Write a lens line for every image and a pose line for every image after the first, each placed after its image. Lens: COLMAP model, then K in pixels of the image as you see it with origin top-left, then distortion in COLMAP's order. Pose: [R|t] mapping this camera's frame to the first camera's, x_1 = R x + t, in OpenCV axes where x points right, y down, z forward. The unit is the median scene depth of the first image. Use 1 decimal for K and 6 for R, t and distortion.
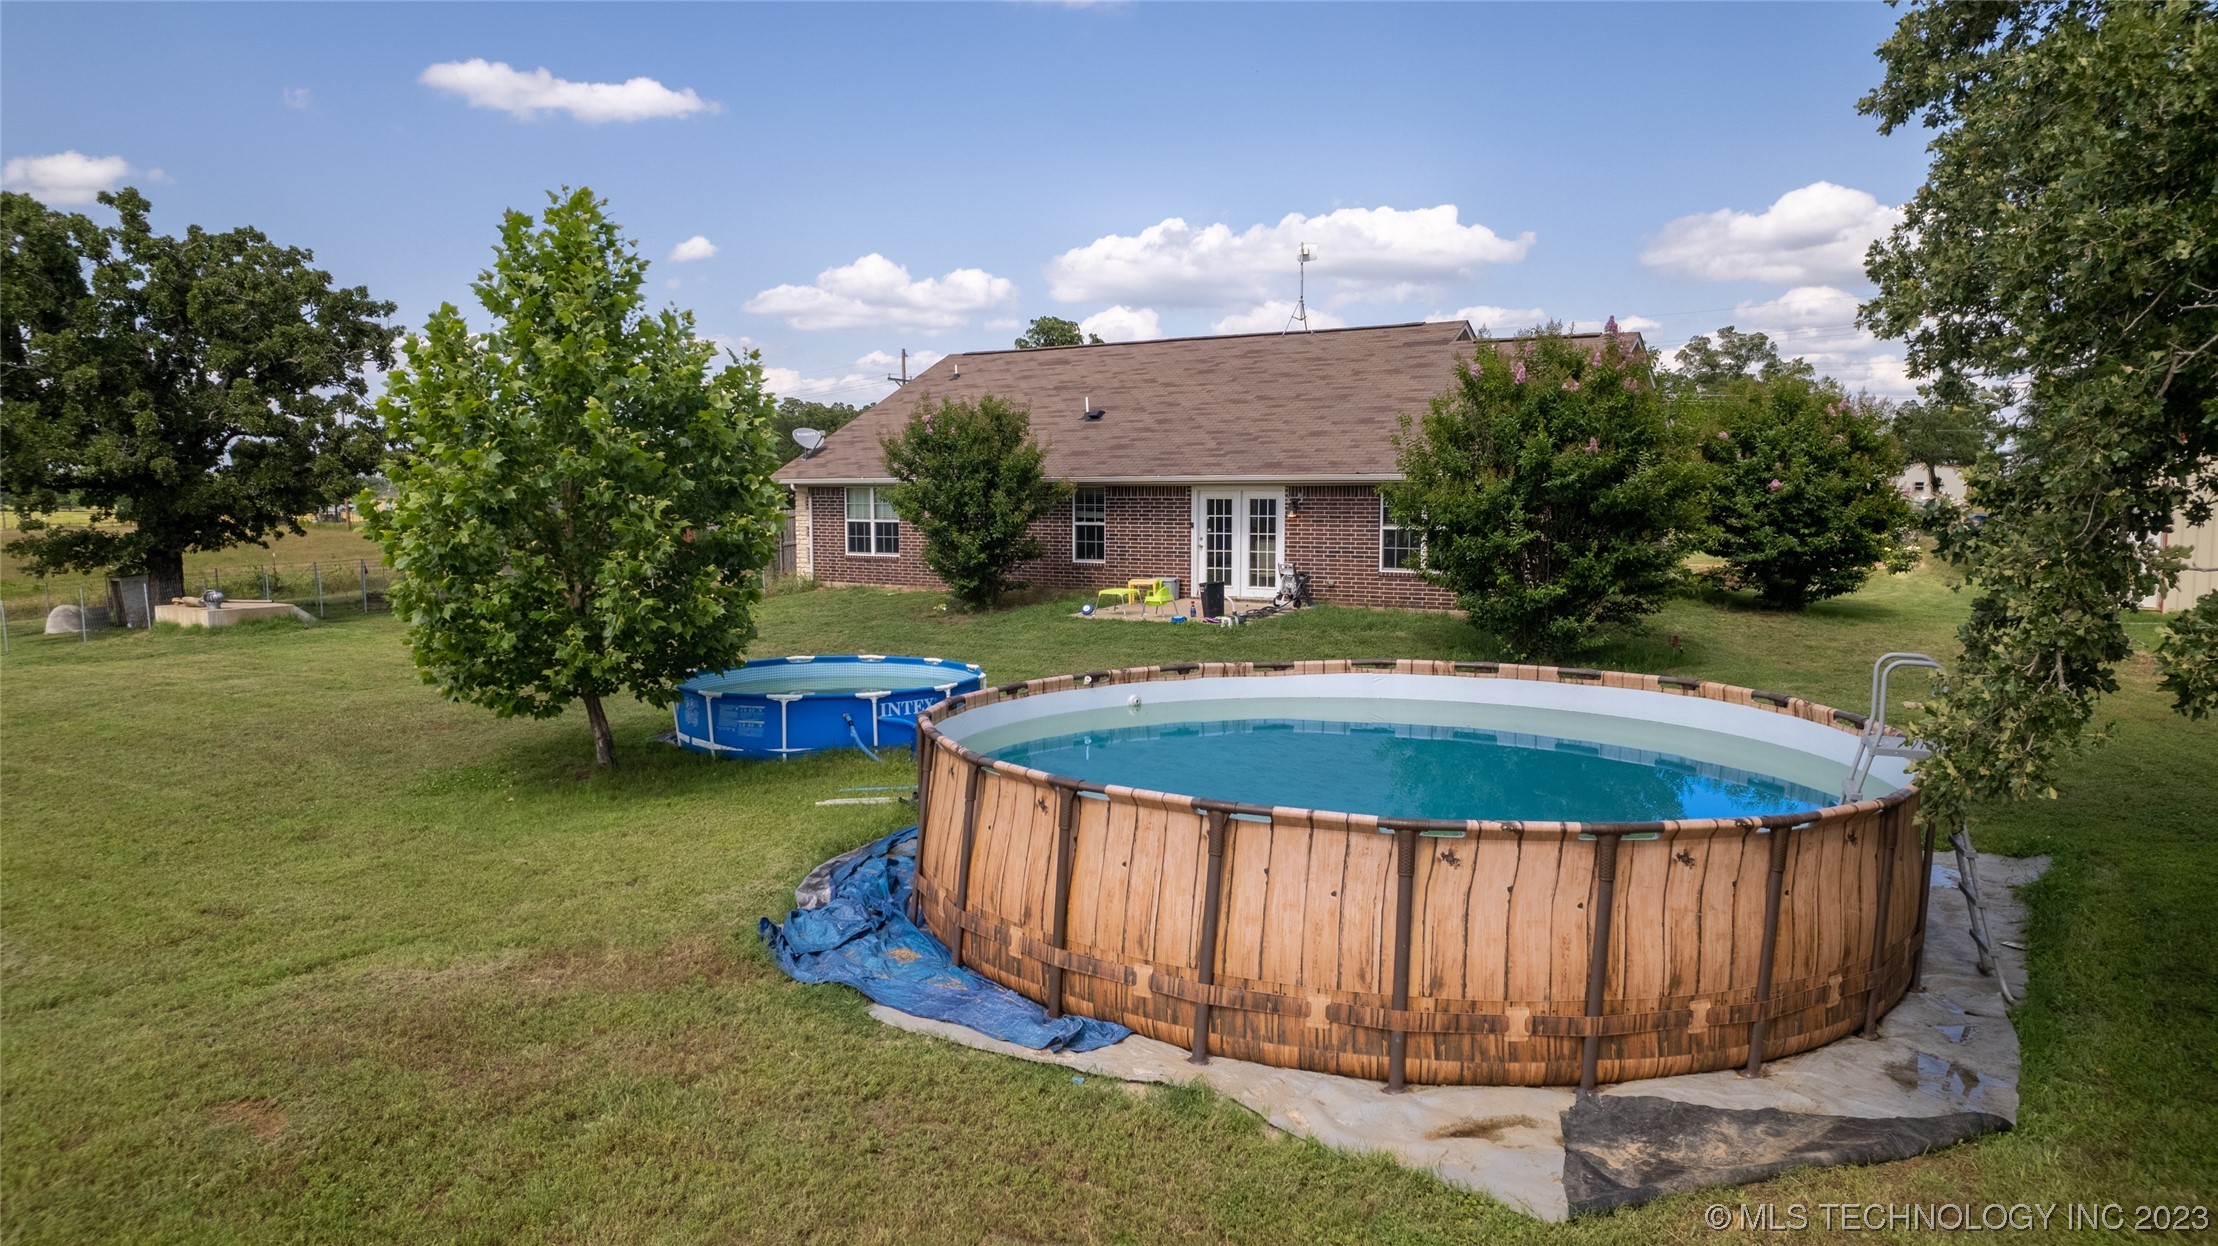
lens RADIAL K [[1458.9, 0, 1109.0], [0, 1458.9, 623.0], [0, 0, 1]] dist [-0.037722, 0.005038]
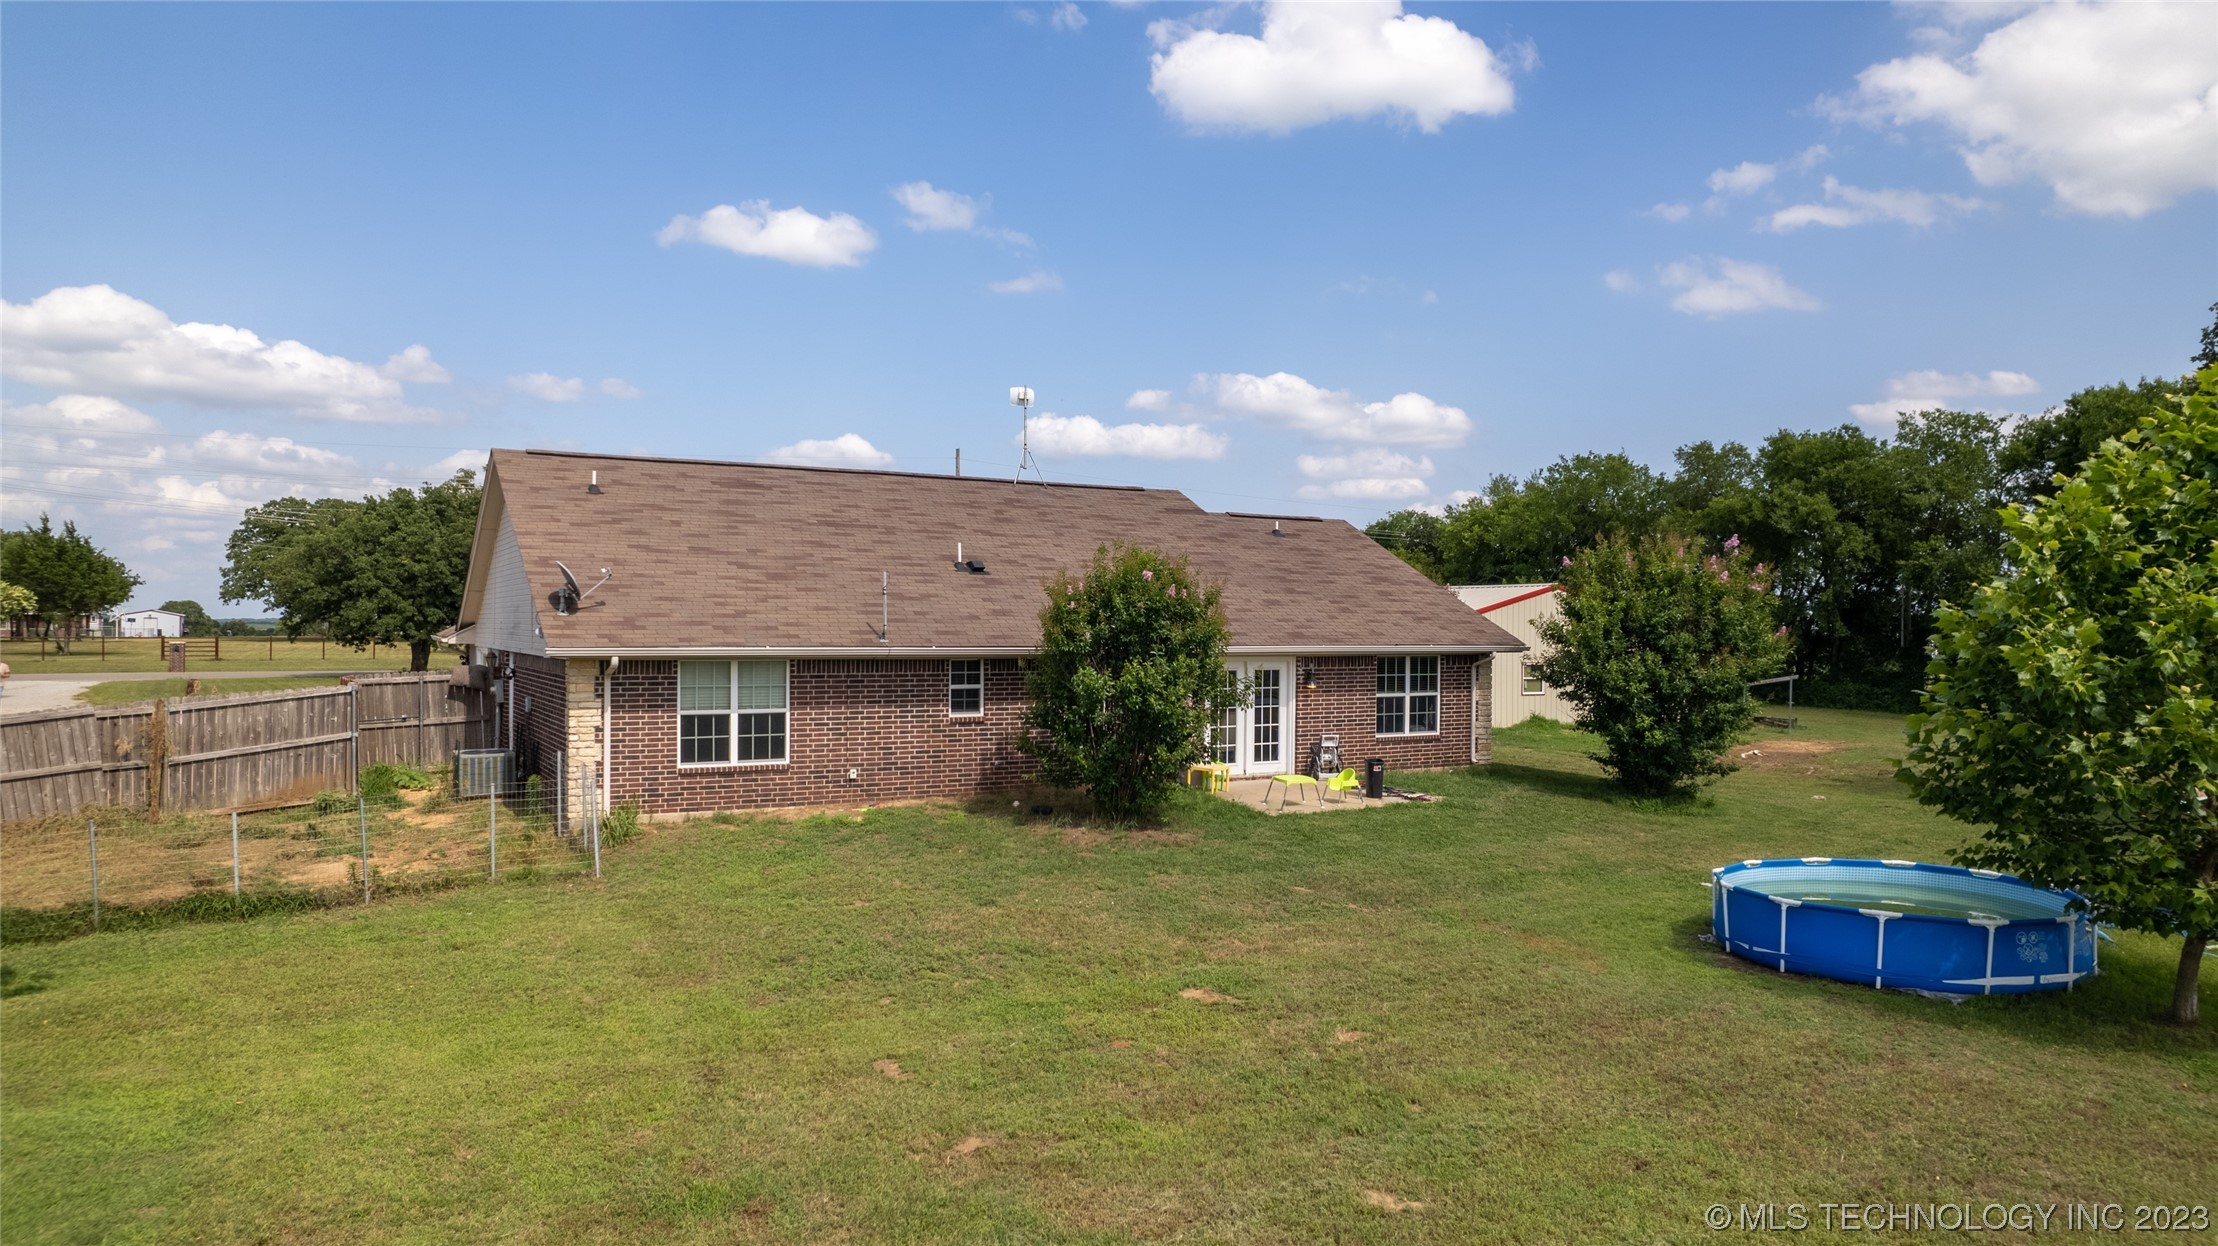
lens RADIAL K [[1458.9, 0, 1109.0], [0, 1458.9, 623.0], [0, 0, 1]] dist [-0.037722, 0.005038]
pose [[0.435084, 0.001433, 0.900389, -0.673248], [0.076409, 0.996333, -0.038508, -0.071341], [-0.897142, 0.085552, 0.433379, 0.559164]]
